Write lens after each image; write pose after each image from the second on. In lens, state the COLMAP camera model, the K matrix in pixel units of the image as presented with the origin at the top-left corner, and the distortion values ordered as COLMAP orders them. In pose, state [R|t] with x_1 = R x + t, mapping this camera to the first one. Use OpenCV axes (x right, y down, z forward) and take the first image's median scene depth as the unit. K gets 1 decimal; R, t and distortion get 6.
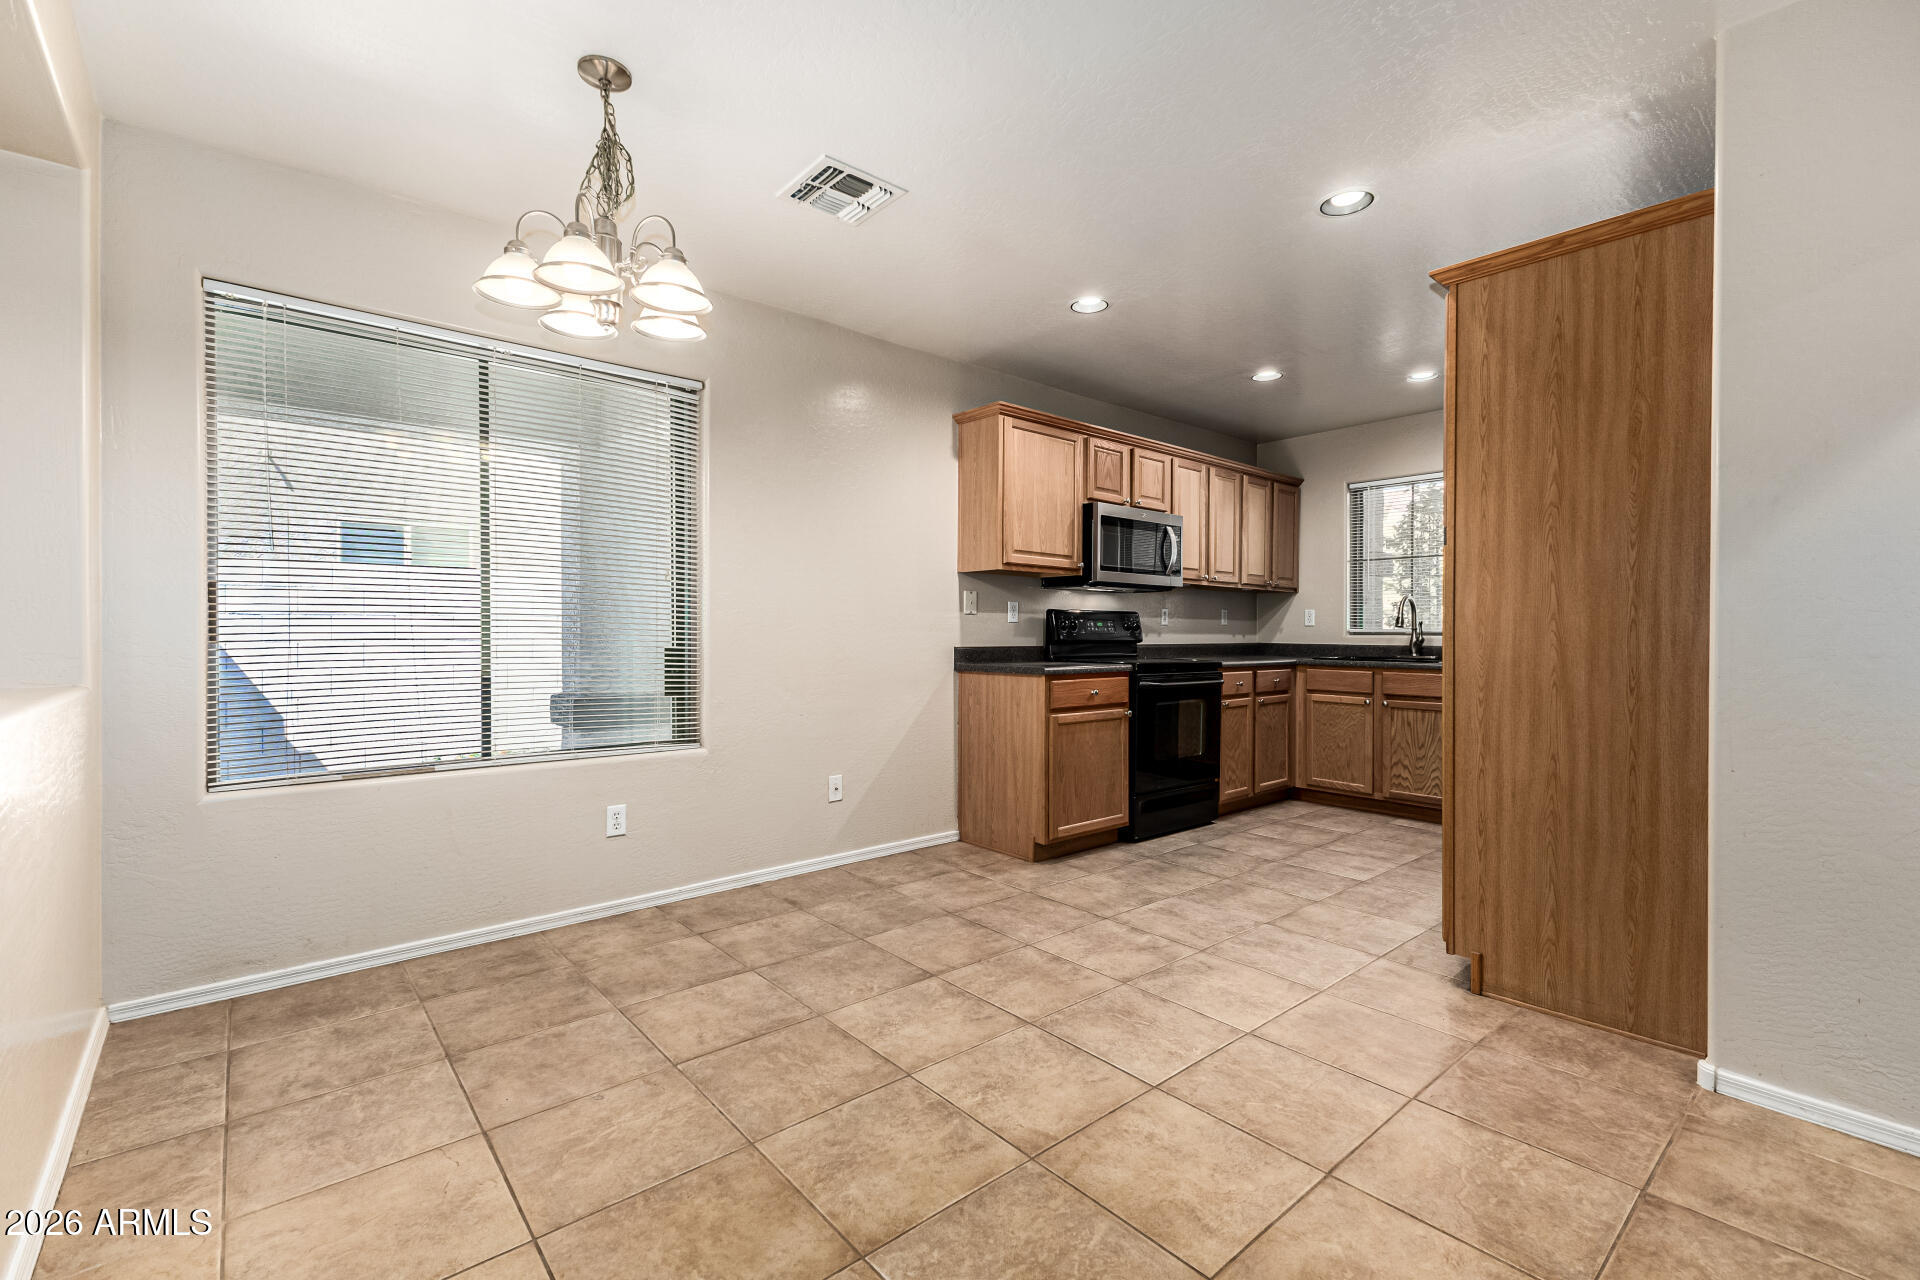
lens RADIAL K [[837.7, 0, 957.8], [0, 837.7, 633.5], [0, 0, 1]] dist [0.010860, -0.000659]
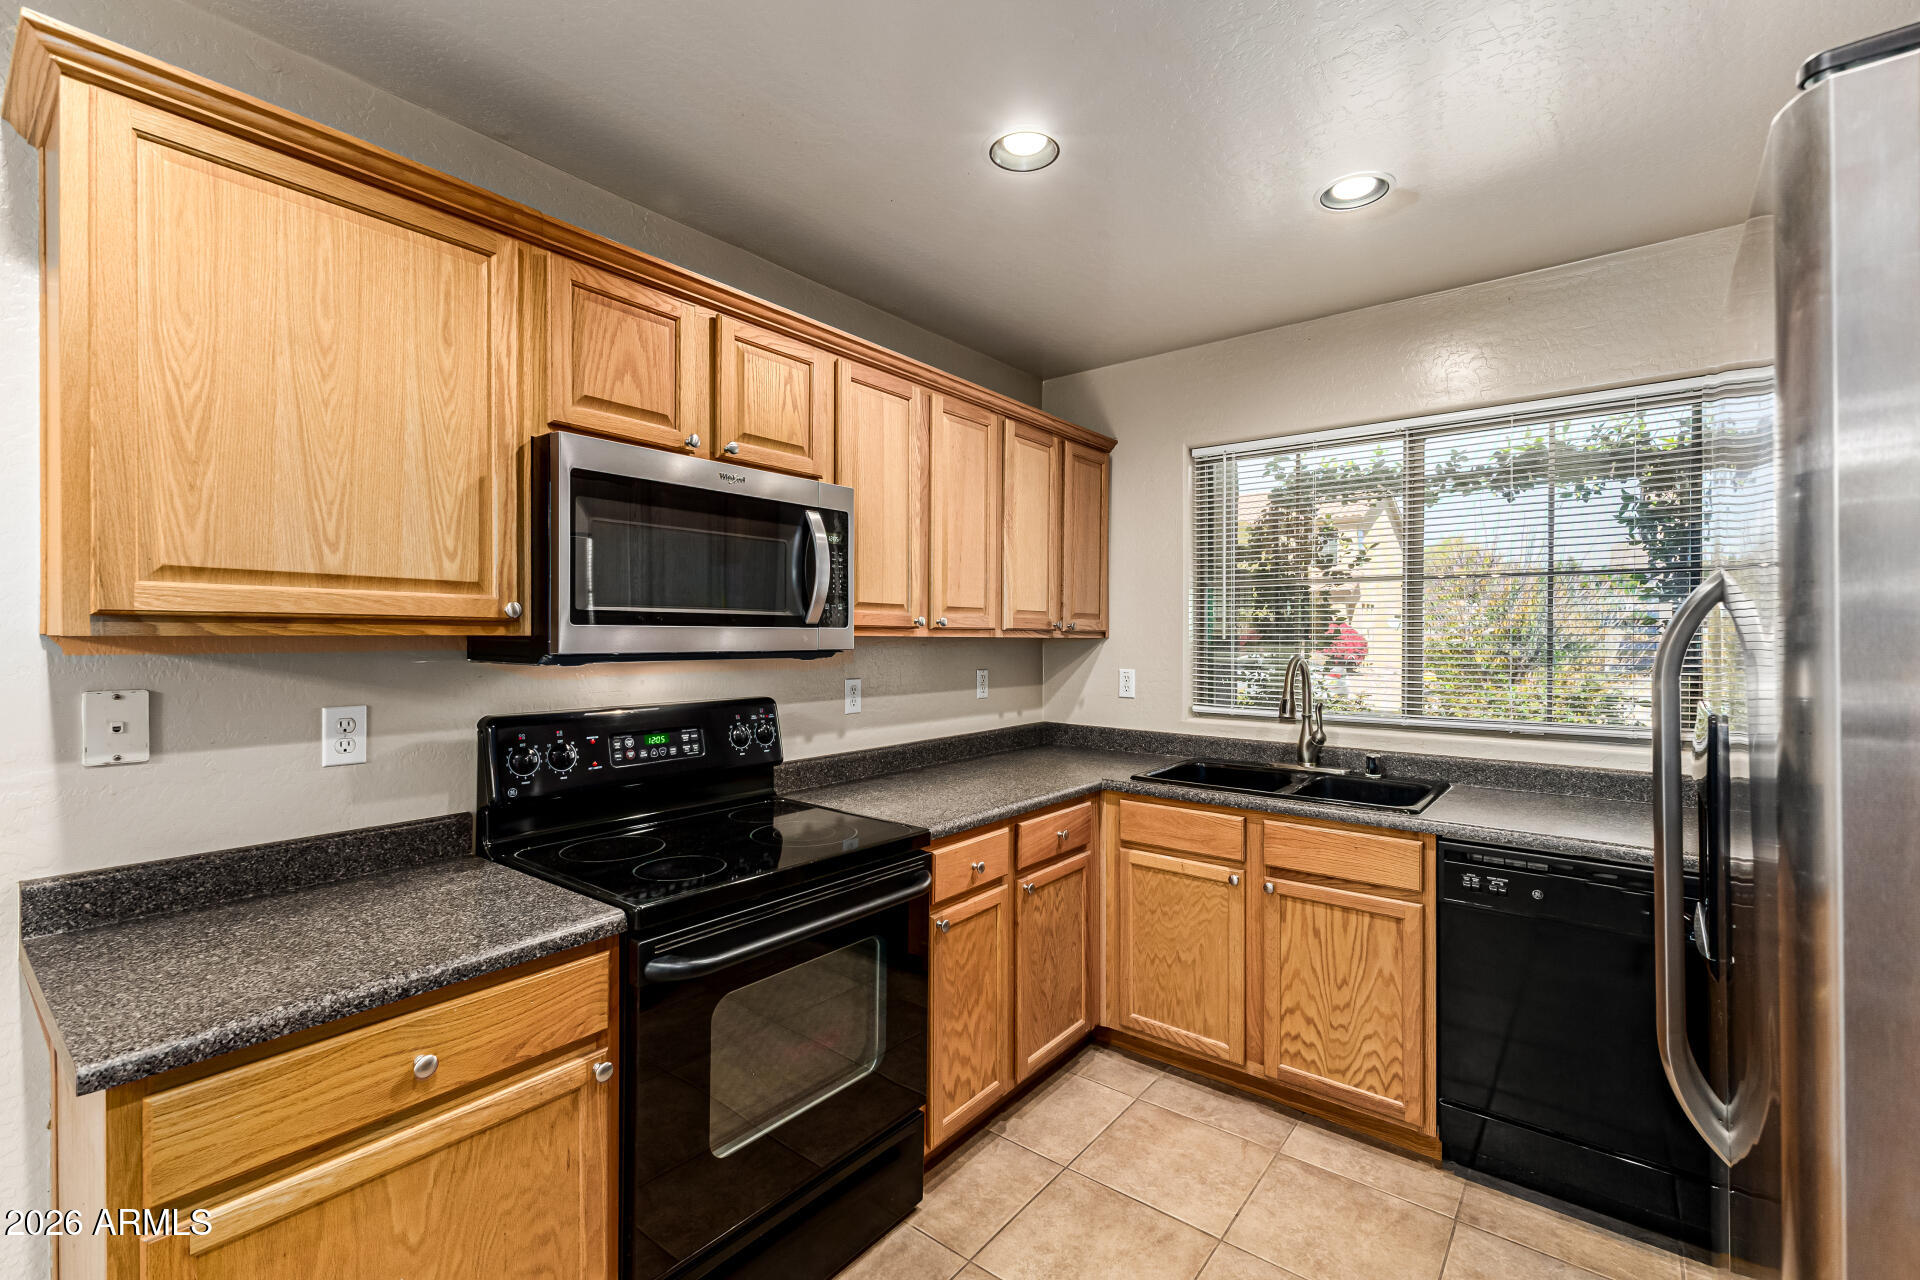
lens RADIAL K [[830.5, 0, 973.1], [0, 830.5, 633.5], [0, 0, 1]] dist [0.011291, -0.005531]
pose [[0.978291, -0.001212, 0.207235, 0.308572], [0.000477, 0.999993, 0.003599, -0.084824], [-0.207238, -0.003422, 0.978285, 0.723830]]
